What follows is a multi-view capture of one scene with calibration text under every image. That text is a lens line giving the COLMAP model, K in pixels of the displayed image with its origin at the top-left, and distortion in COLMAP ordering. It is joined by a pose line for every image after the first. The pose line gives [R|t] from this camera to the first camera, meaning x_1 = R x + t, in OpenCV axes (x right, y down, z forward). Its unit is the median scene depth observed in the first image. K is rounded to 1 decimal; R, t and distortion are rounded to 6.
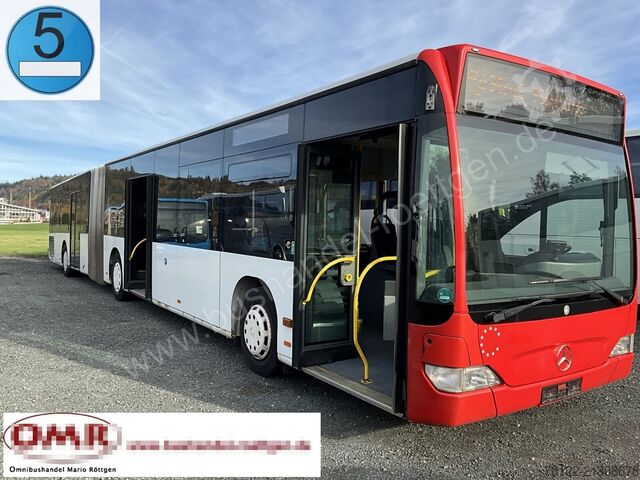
lens RADIAL K [[509.9, 0, 318.4], [0, 509.9, 241.2], [0, 0, 1]] dist [0.010590, -0.010161]
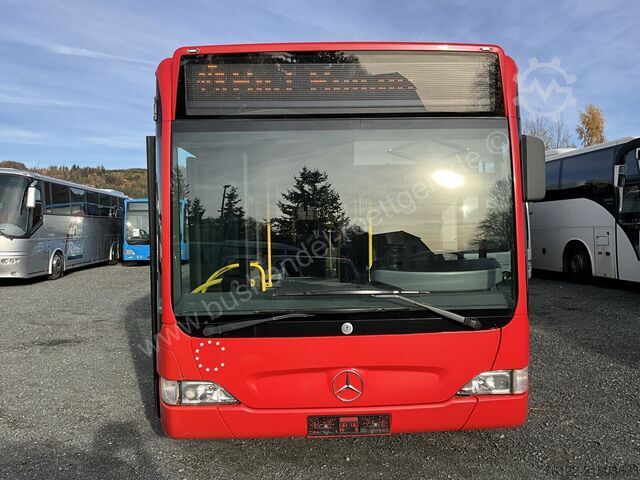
lens RADIAL K [[509.9, 0, 319.9], [0, 509.9, 239.5], [0, 0, 1]] dist [0.010590, -0.010161]
pose [[0.841402, -0.027635, -0.539702, 0.993499], [0.030435, 0.999530, -0.003732, -0.009228], [0.539551, -0.013286, 0.841848, 0.306962]]
